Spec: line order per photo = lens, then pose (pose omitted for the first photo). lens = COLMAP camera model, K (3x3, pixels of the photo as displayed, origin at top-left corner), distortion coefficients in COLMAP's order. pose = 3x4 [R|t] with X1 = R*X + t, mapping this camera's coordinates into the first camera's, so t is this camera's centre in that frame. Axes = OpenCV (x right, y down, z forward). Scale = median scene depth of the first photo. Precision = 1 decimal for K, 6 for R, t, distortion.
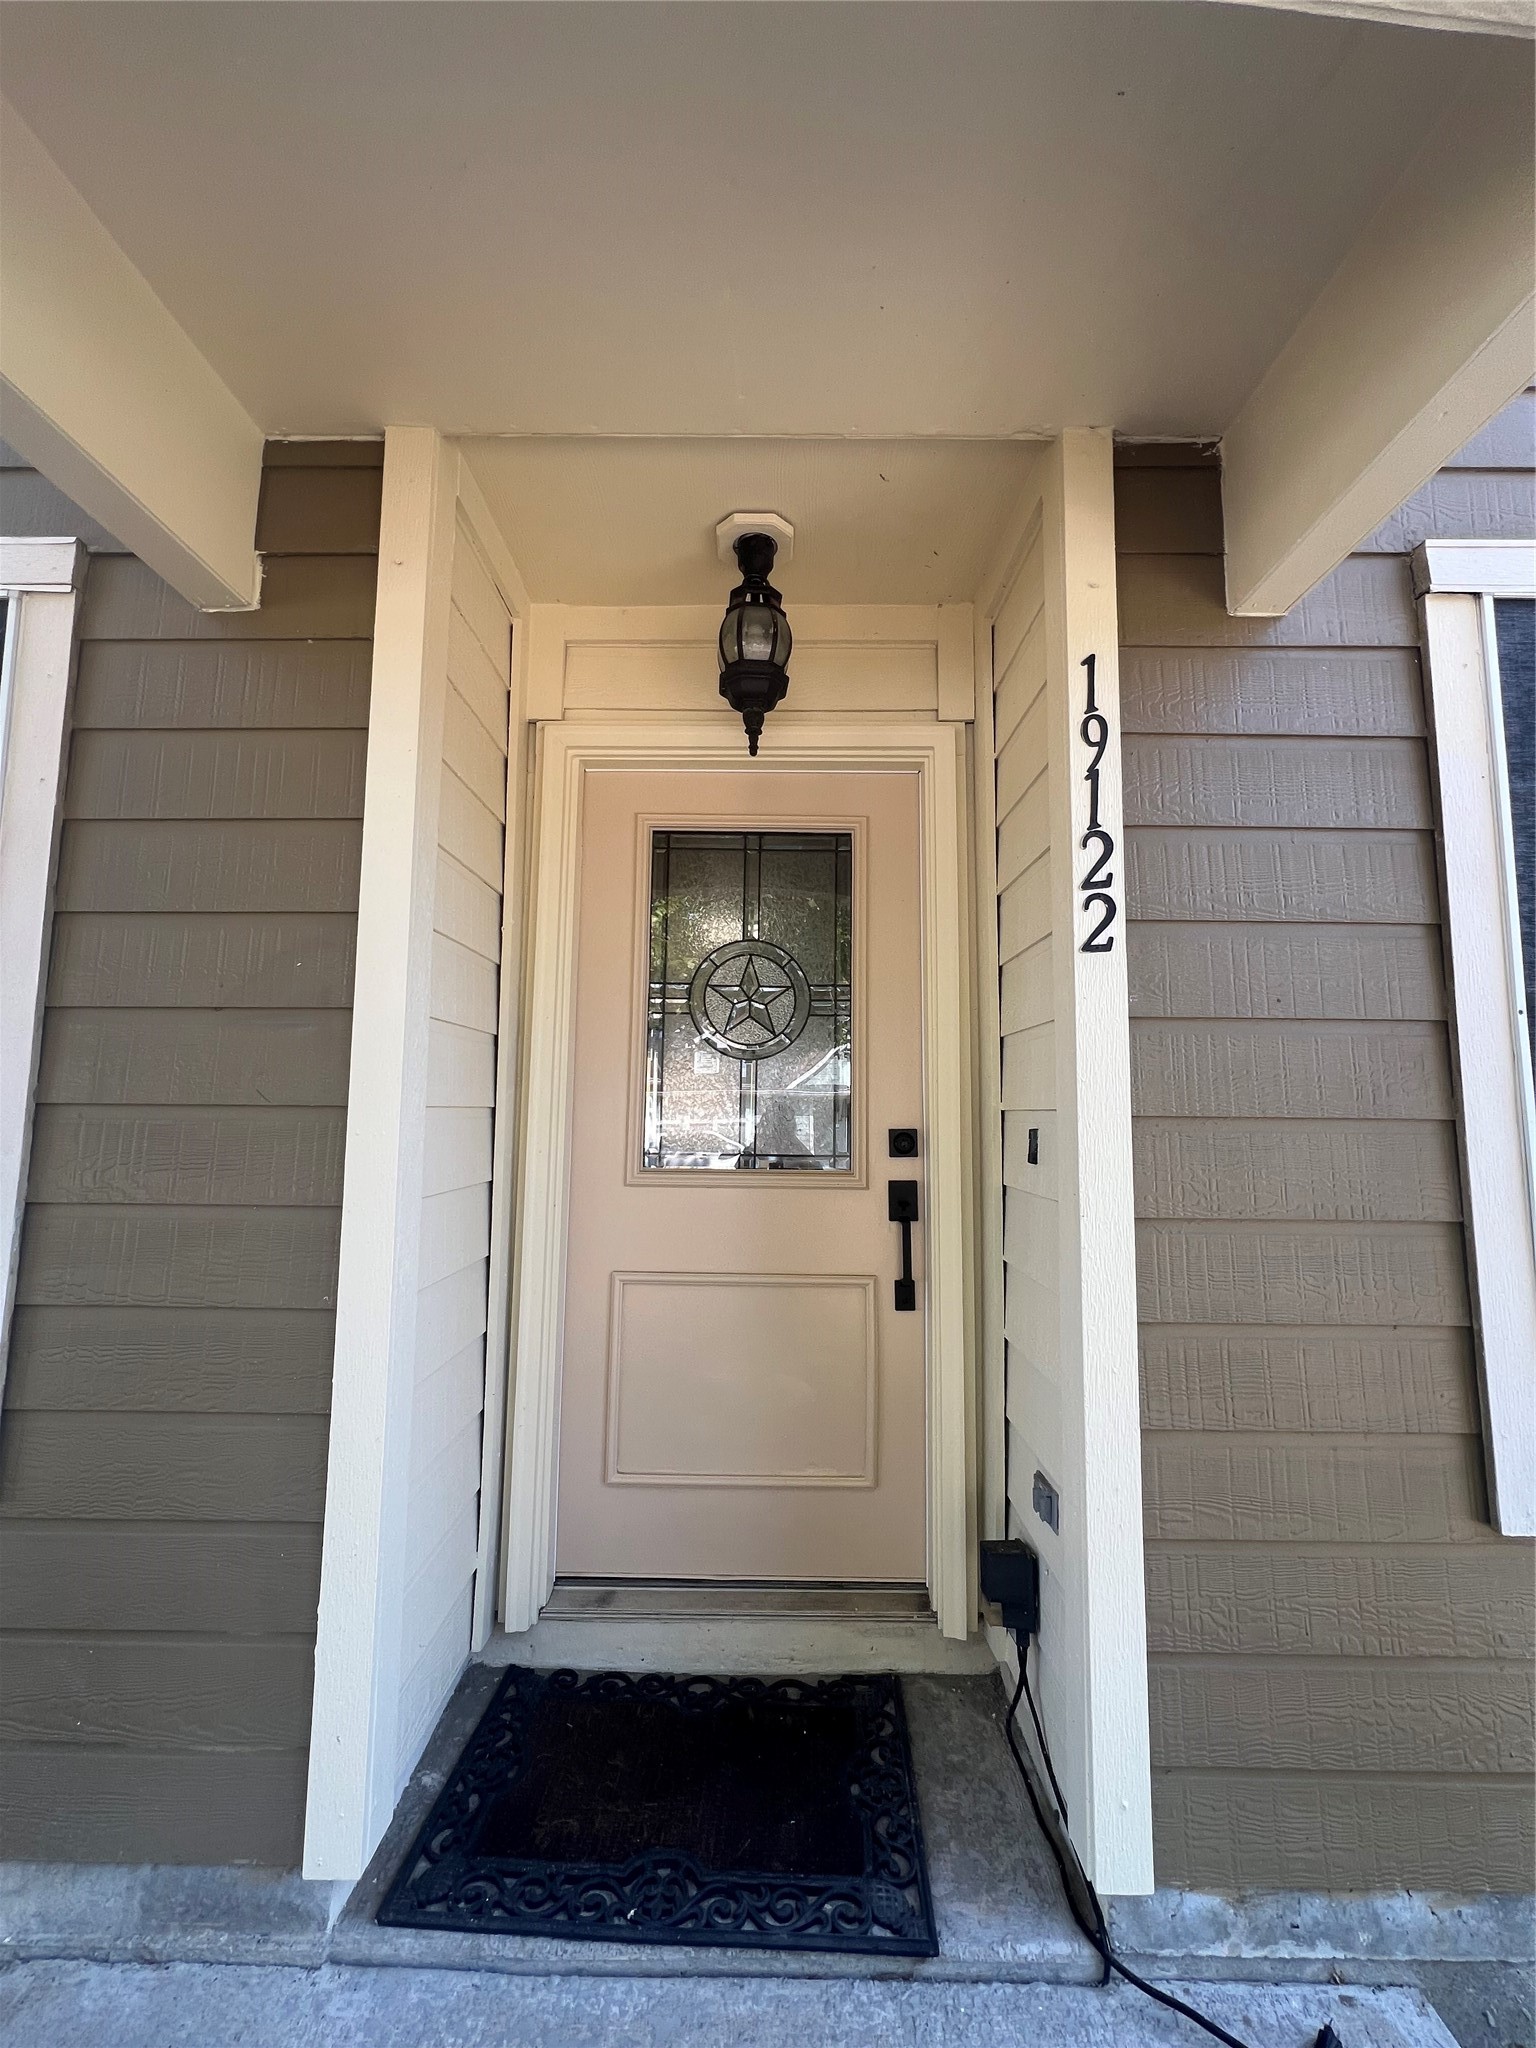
lens RADIAL K [[823.4, 0, 760.9], [0, 823.4, 1028.4], [0, 0, 1]] dist [-0.013994, -0.000267]
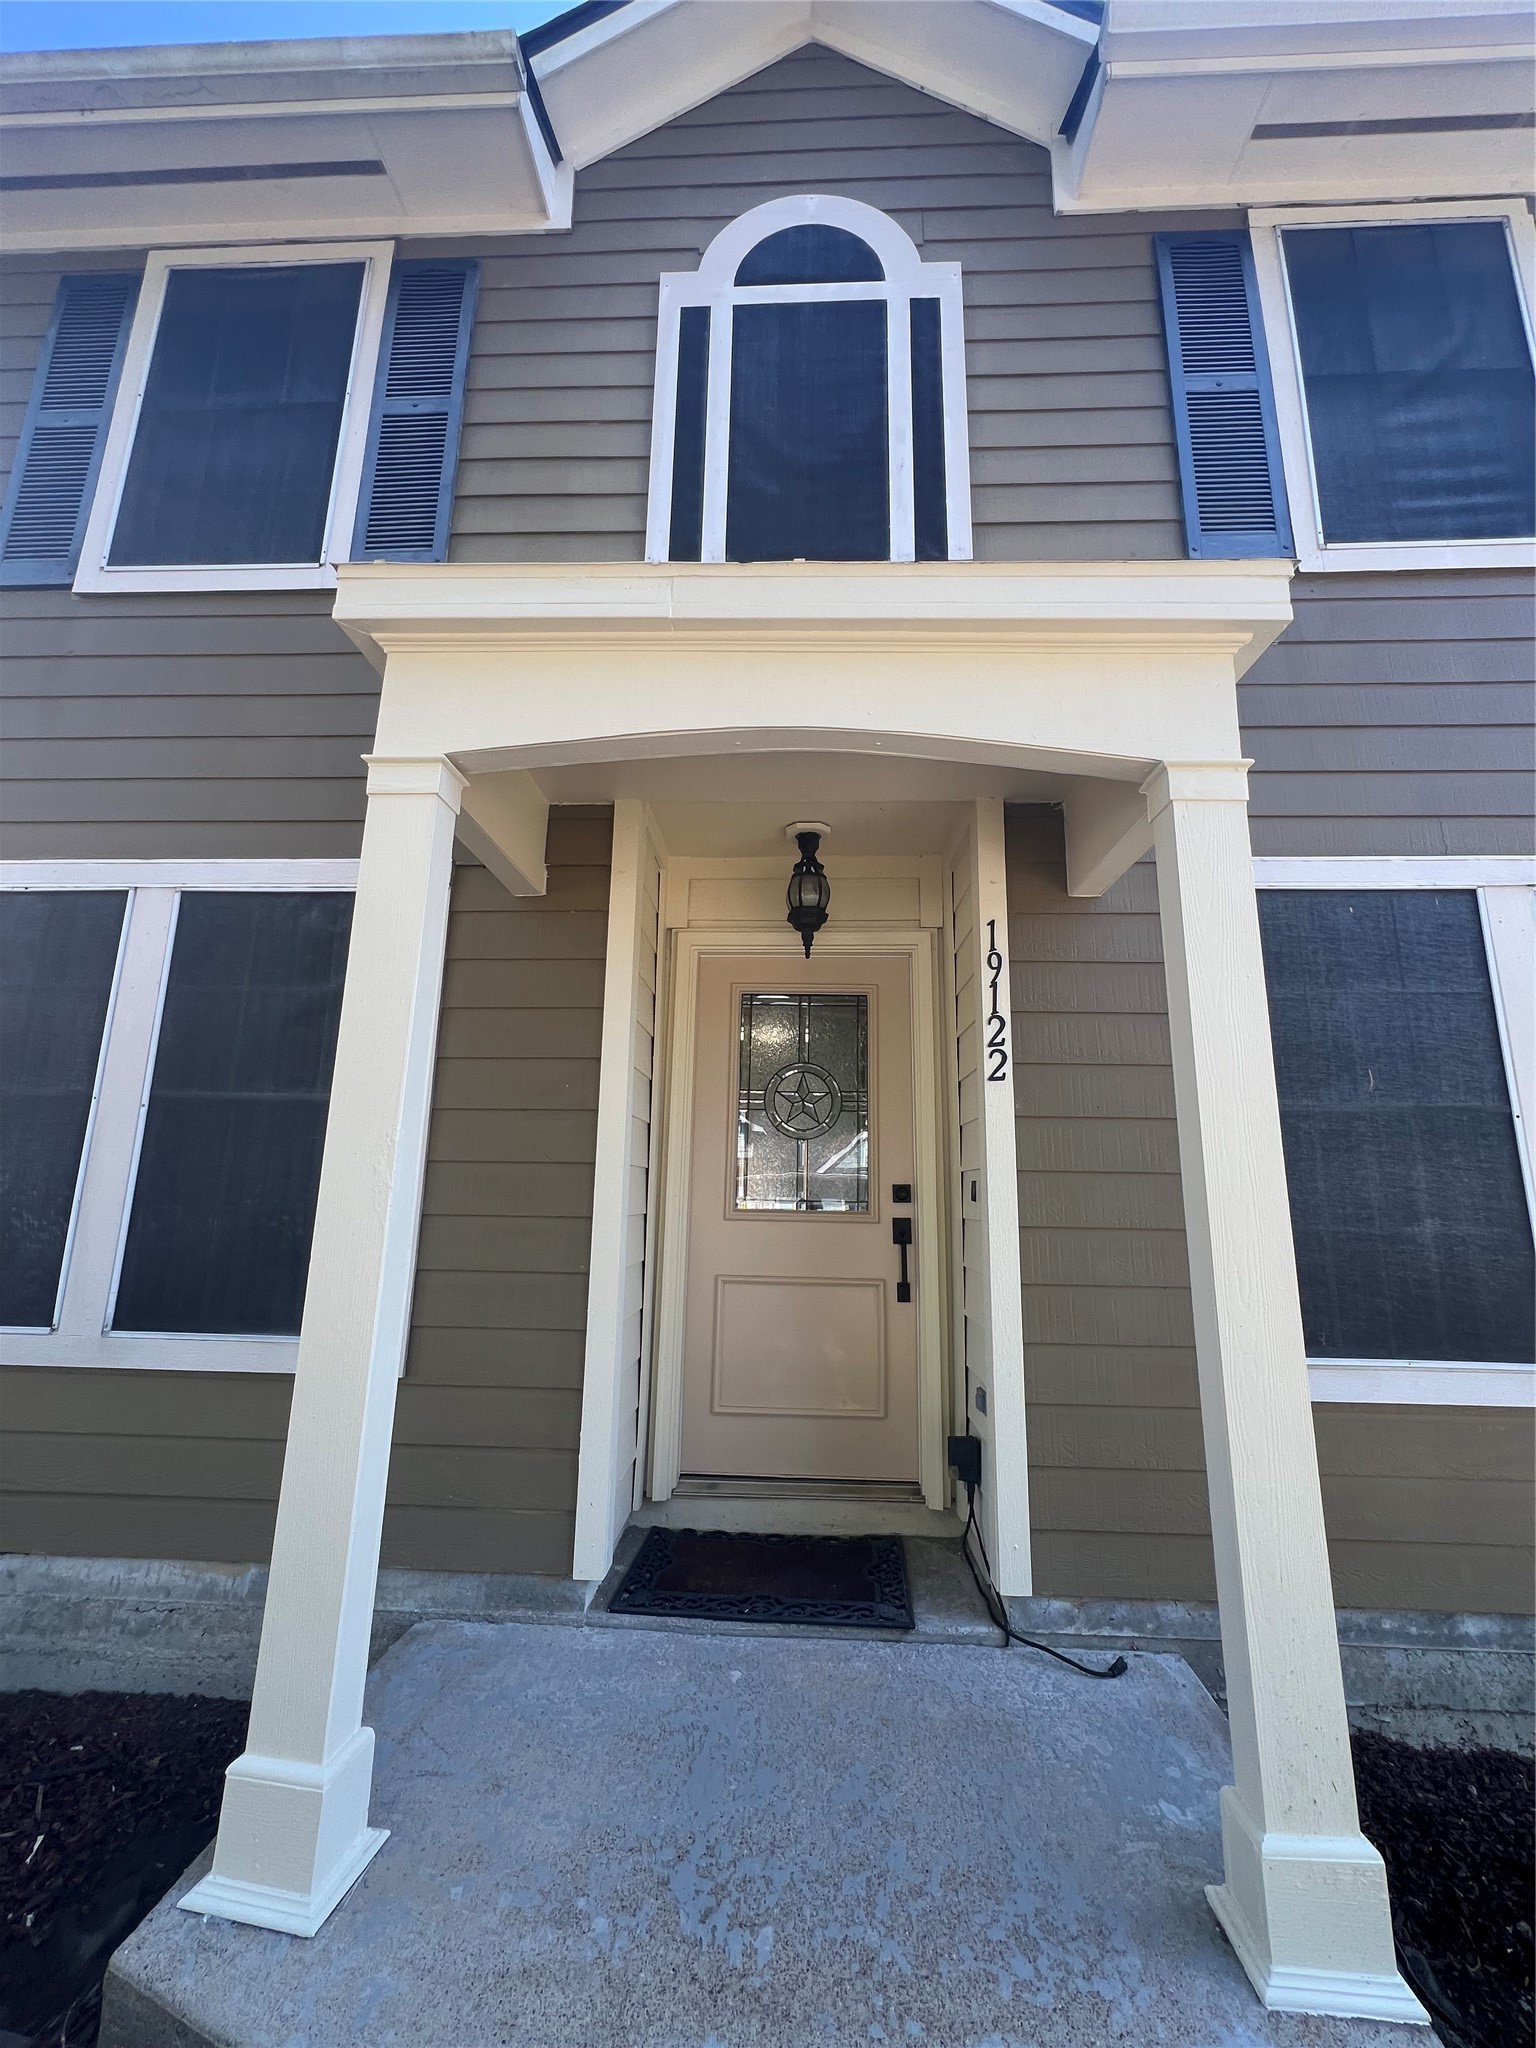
lens RADIAL K [[823.4, 0, 772.1], [0, 823.4, 1020.2], [0, 0, 1]] dist [-0.013994, -0.000267]
pose [[0.999733, 0.001332, -0.023049, -0.050758], [-0.003866, 0.993894, -0.110268, -0.020603], [0.022762, 0.110328, 0.993635, -0.793513]]
